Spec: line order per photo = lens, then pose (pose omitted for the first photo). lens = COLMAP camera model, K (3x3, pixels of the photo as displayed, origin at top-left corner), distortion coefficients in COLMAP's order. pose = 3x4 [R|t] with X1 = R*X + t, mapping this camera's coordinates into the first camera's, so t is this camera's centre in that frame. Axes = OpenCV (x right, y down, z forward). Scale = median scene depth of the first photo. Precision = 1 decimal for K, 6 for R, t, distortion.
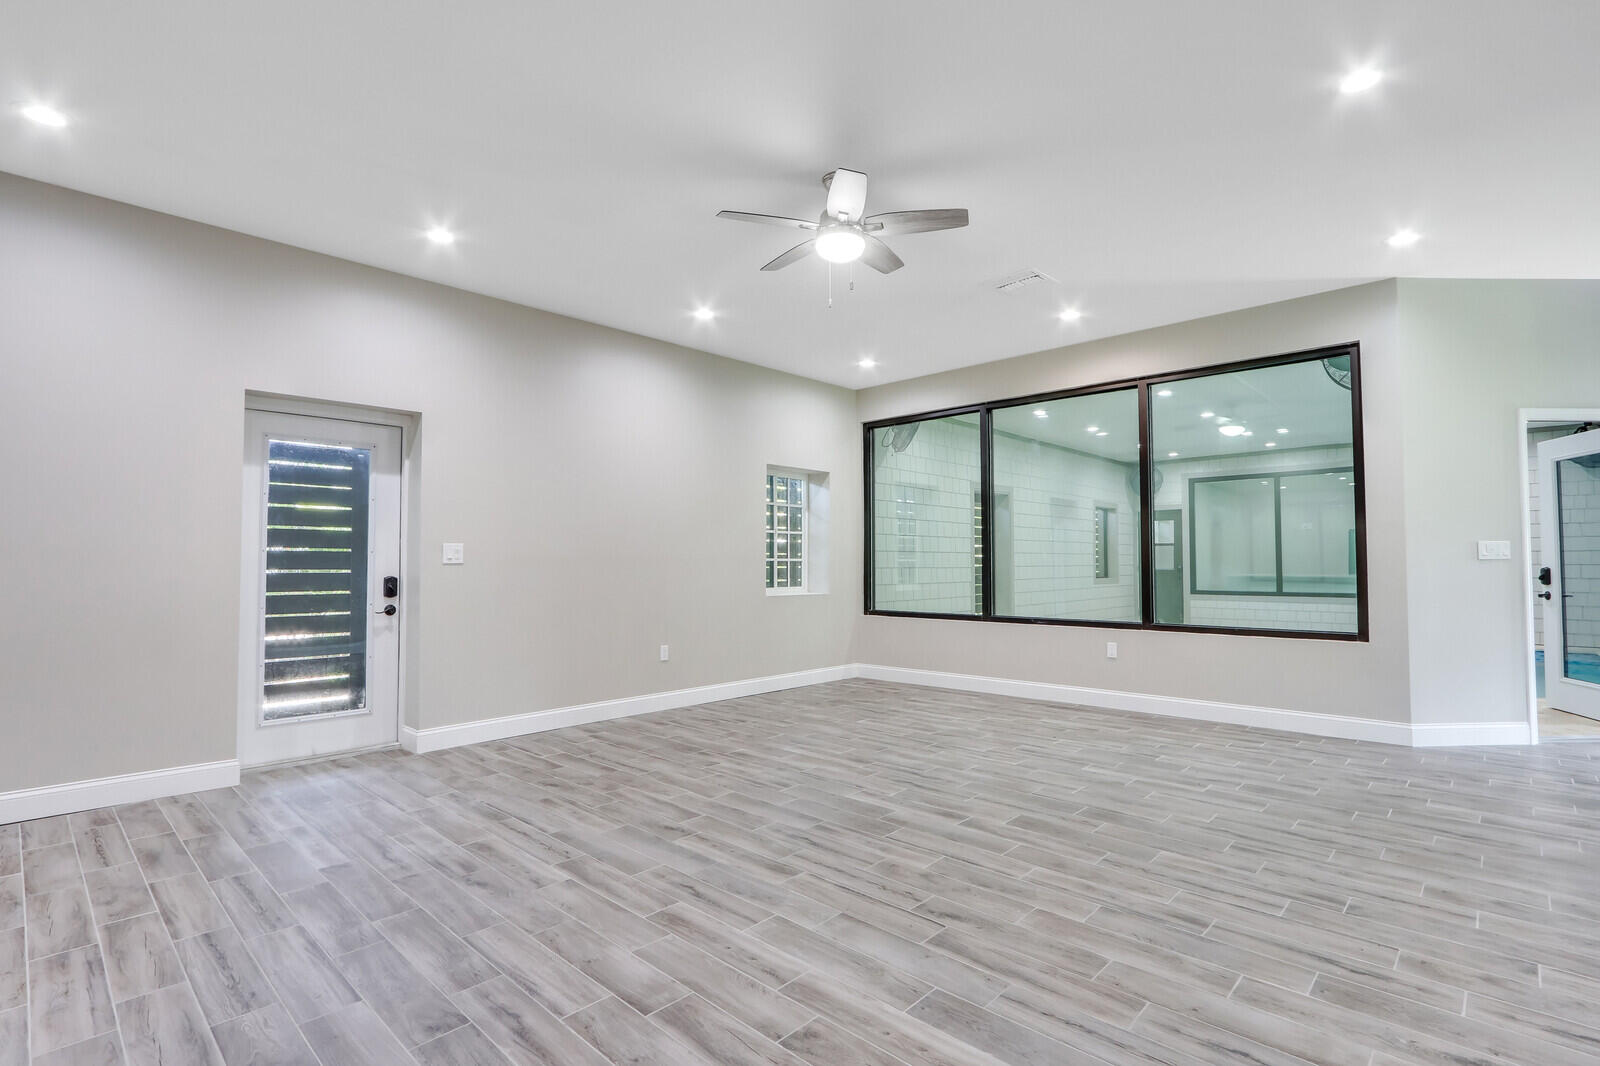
lens RADIAL K [[756.2, 0, 792.7], [0, 756.2, 539.3], [0, 0, 1]] dist [-0.018933, 0.003388]
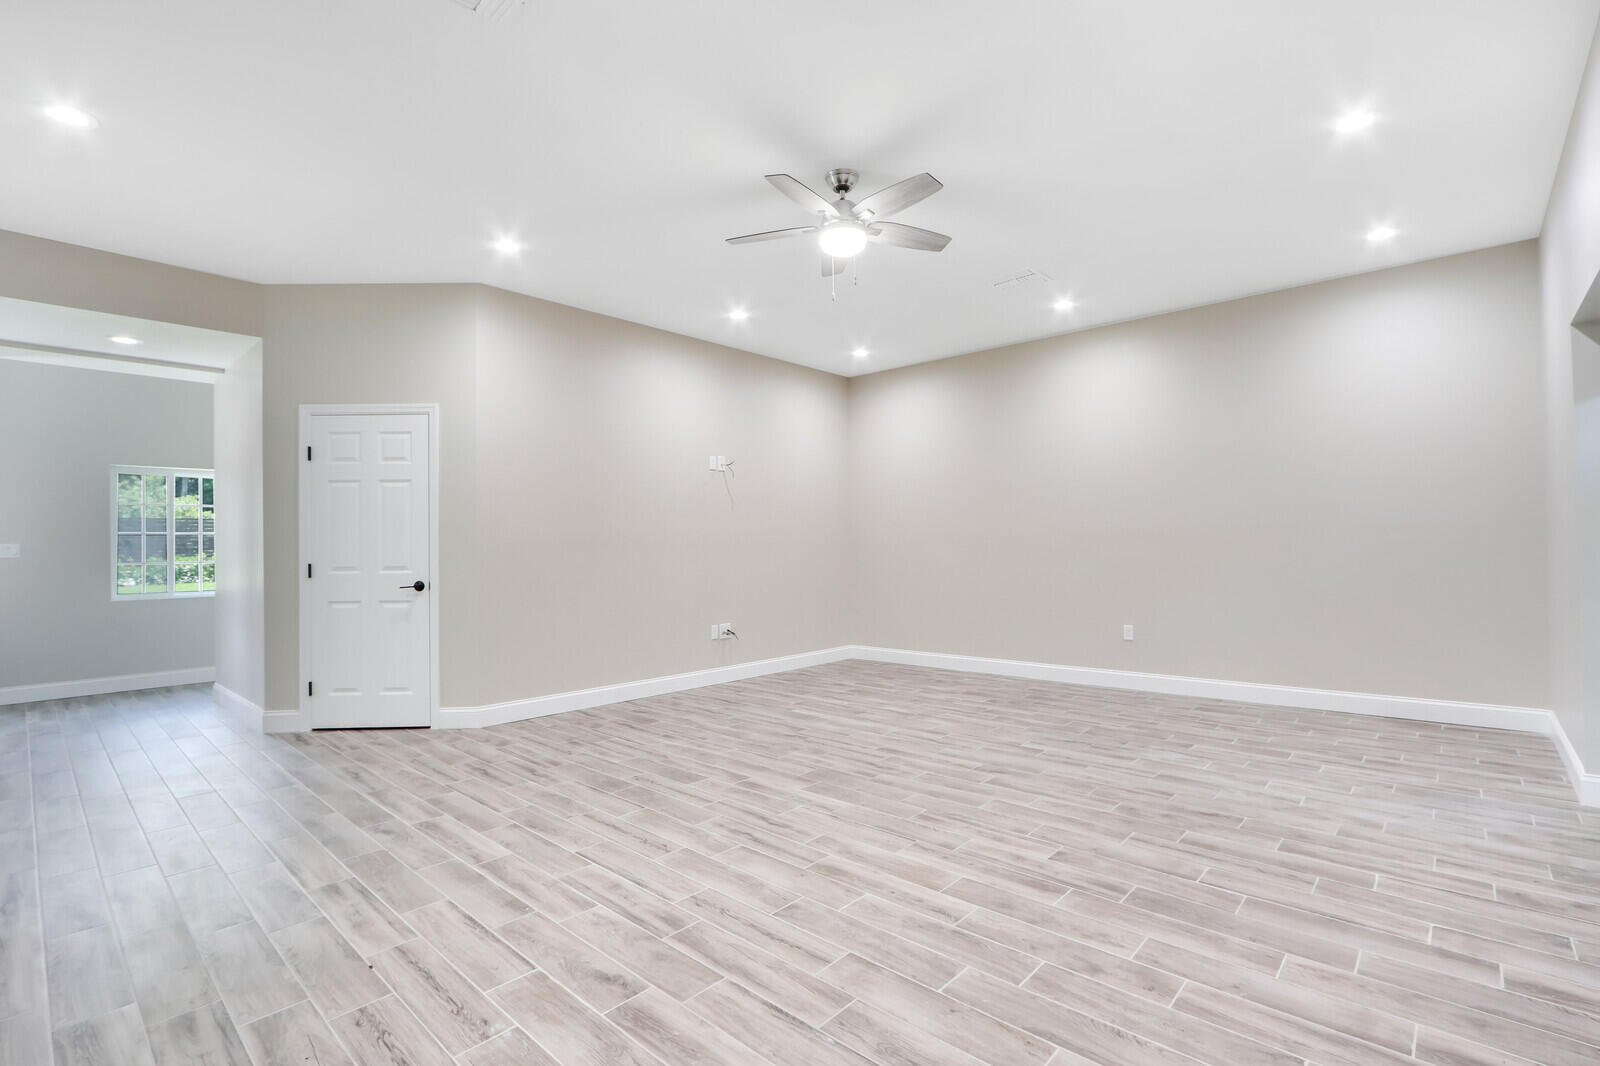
lens RADIAL K [[738.7, 0, 793.2], [0, 738.7, 532.8], [0, 0, 1]] dist [-0.023330, 0.003986]
pose [[-0.999754, 0.017009, -0.014205, 0.152394], [0.017717, 0.998525, -0.051318, 0.059837], [0.013311, -0.051557, -0.998581, 1.988437]]
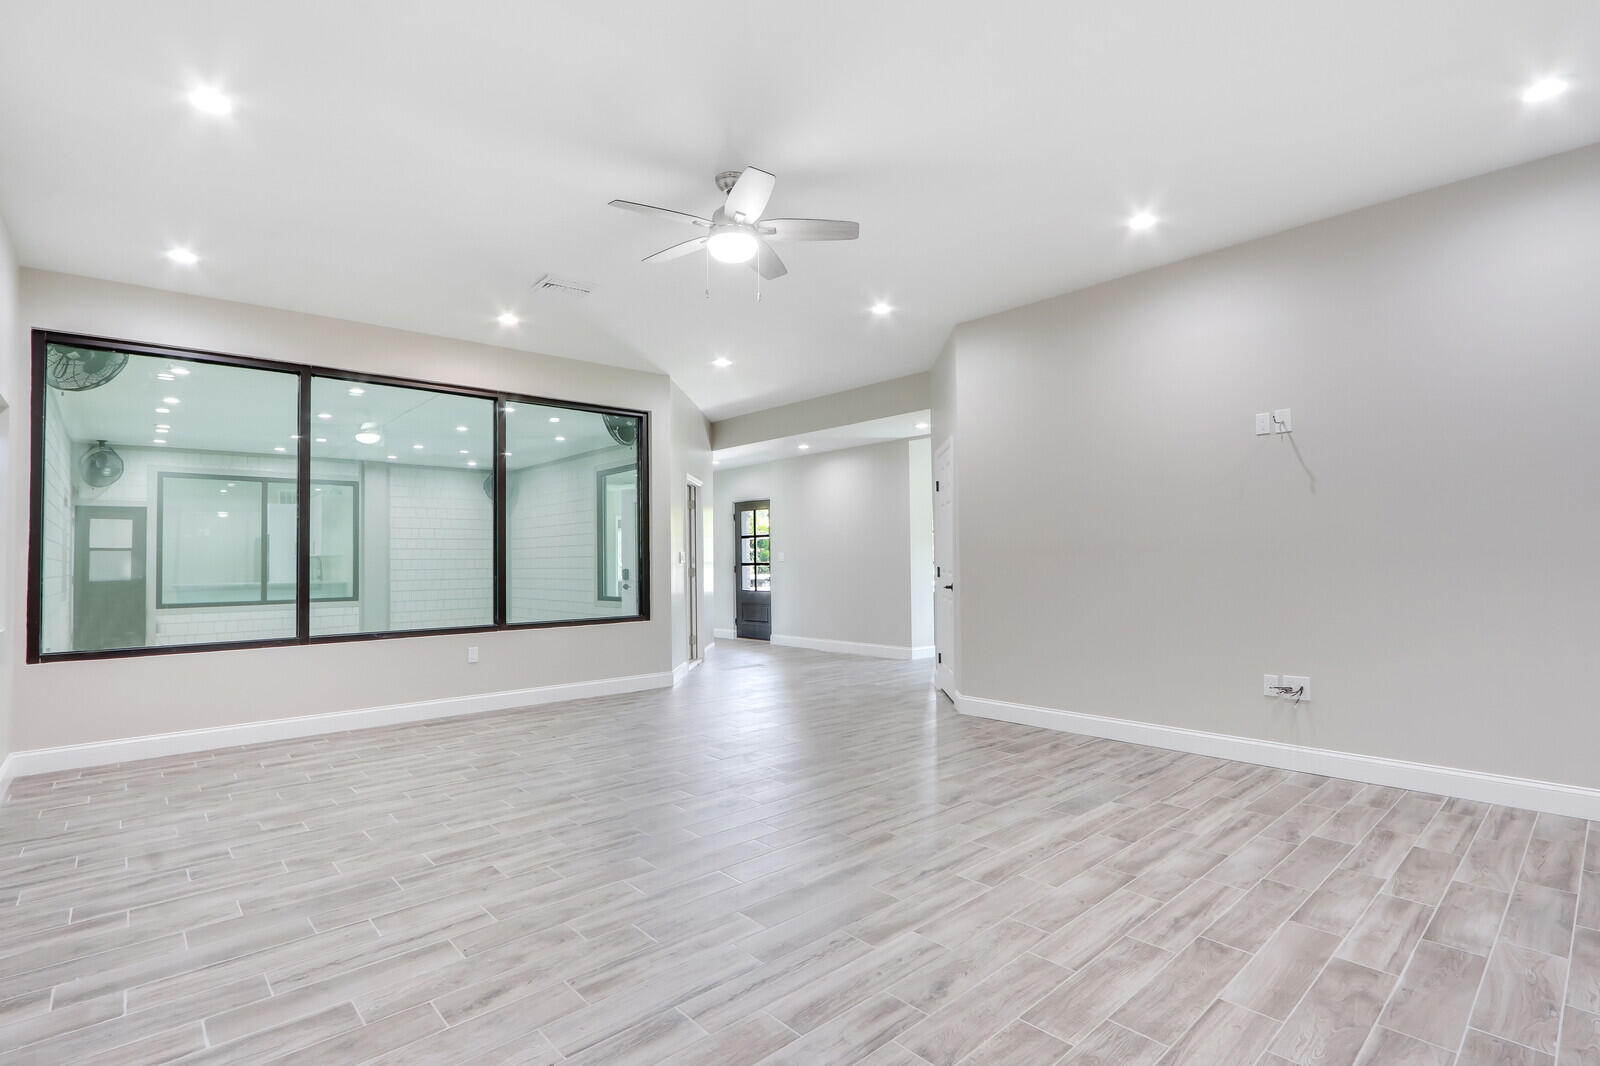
lens RADIAL K [[756.2, 0, 792.7], [0, 756.2, 539.3], [0, 0, 1]] dist [-0.018933, 0.003388]
pose [[0.079833, 0.031391, 0.996314, -0.910466], [-0.018251, 0.999383, -0.030025, 0.027036], [-0.996641, -0.015786, 0.080357, 0.835252]]
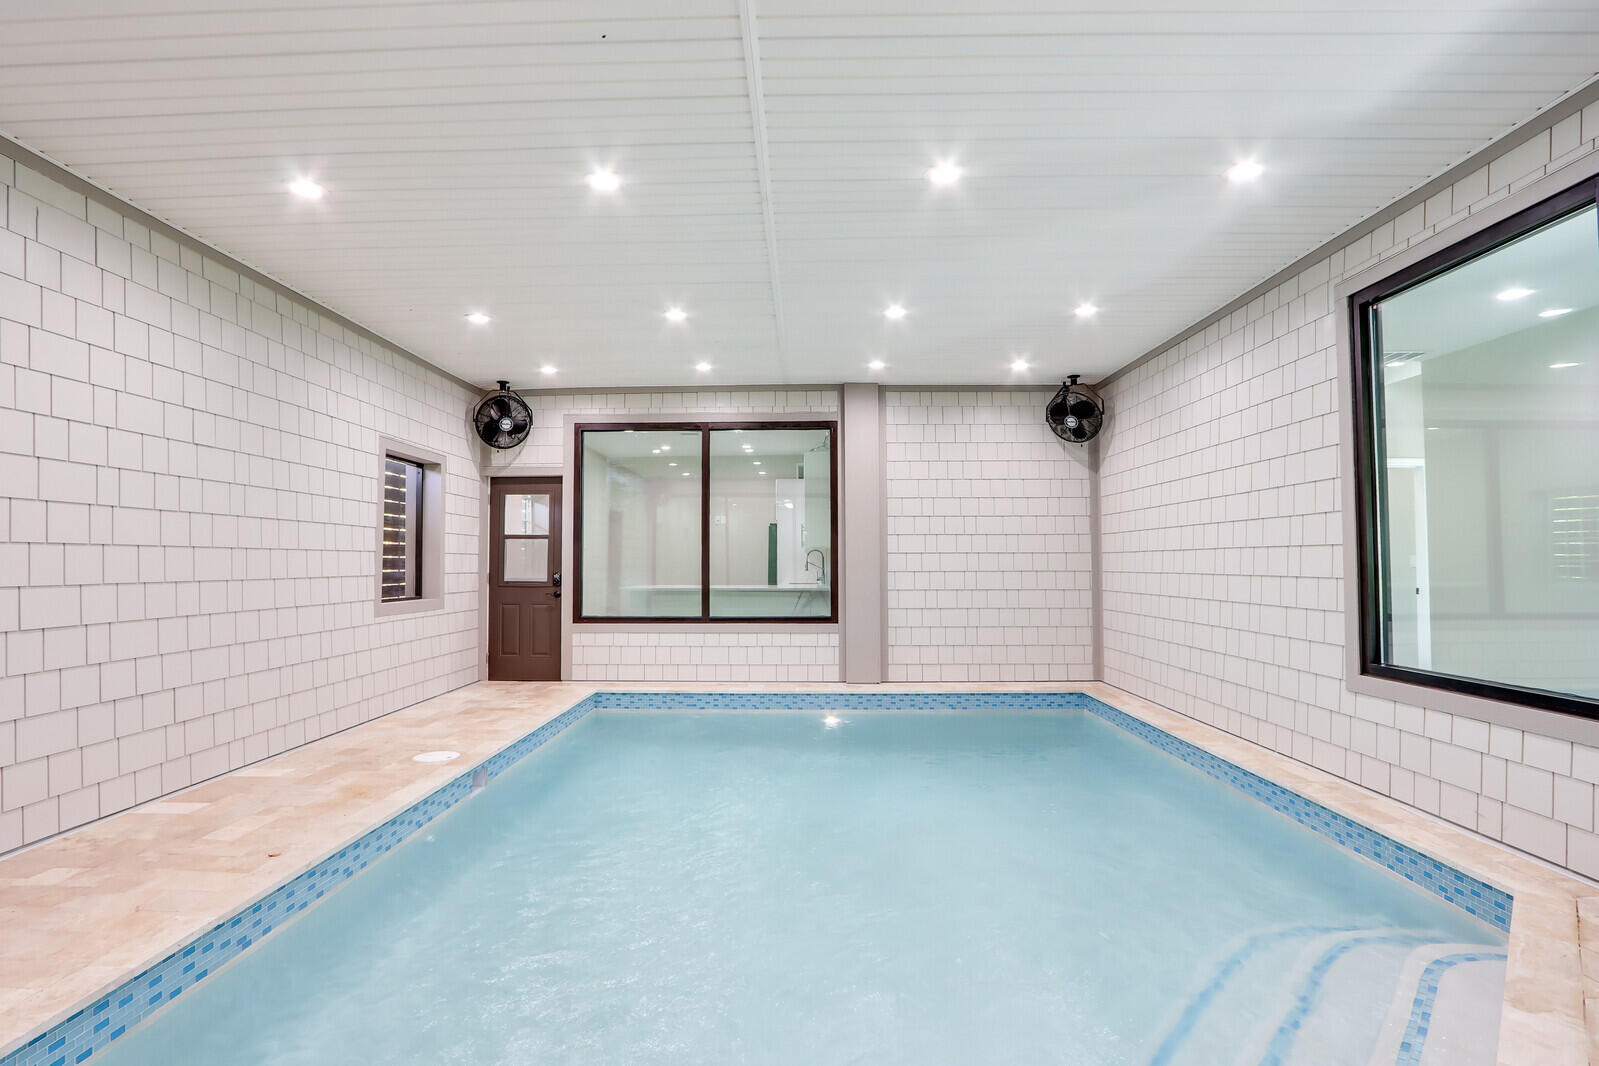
lens RADIAL K [[754.2, 0, 793.3], [0, 754.2, 533.6], [0, 0, 1]] dist [-0.030401, 0.012192]
pose [[0.736490, 0.027135, 0.675904, 0.970021], [-0.021437, 0.999629, -0.016773, 0.038133], [-0.676109, -0.002136, 0.736799, 1.708855]]
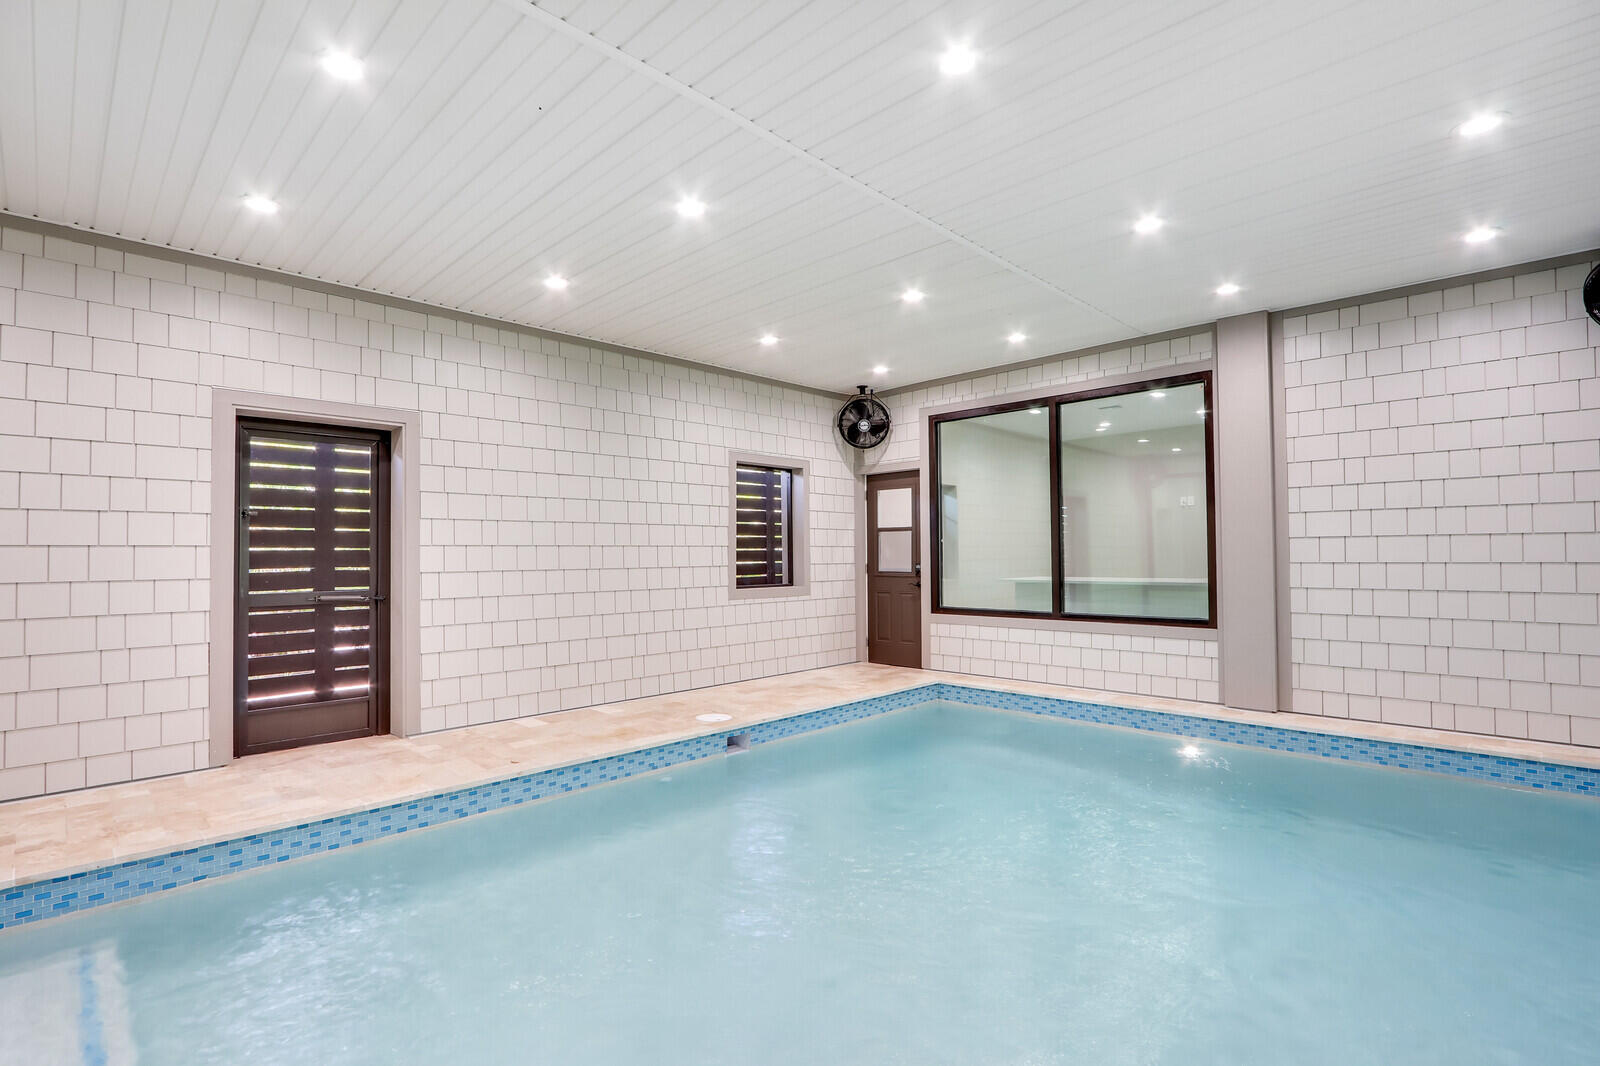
lens RADIAL K [[766.6, 0, 800.0], [0, 766.6, 533.0], [0, 0, 1]] dist [-0.002258, 0.000135]
pose [[0.999912, -0.006967, -0.011260, 1.600161], [0.007002, 0.999971, 0.003037, 0.029741], [0.011238, -0.003115, 0.999932, 1.492563]]
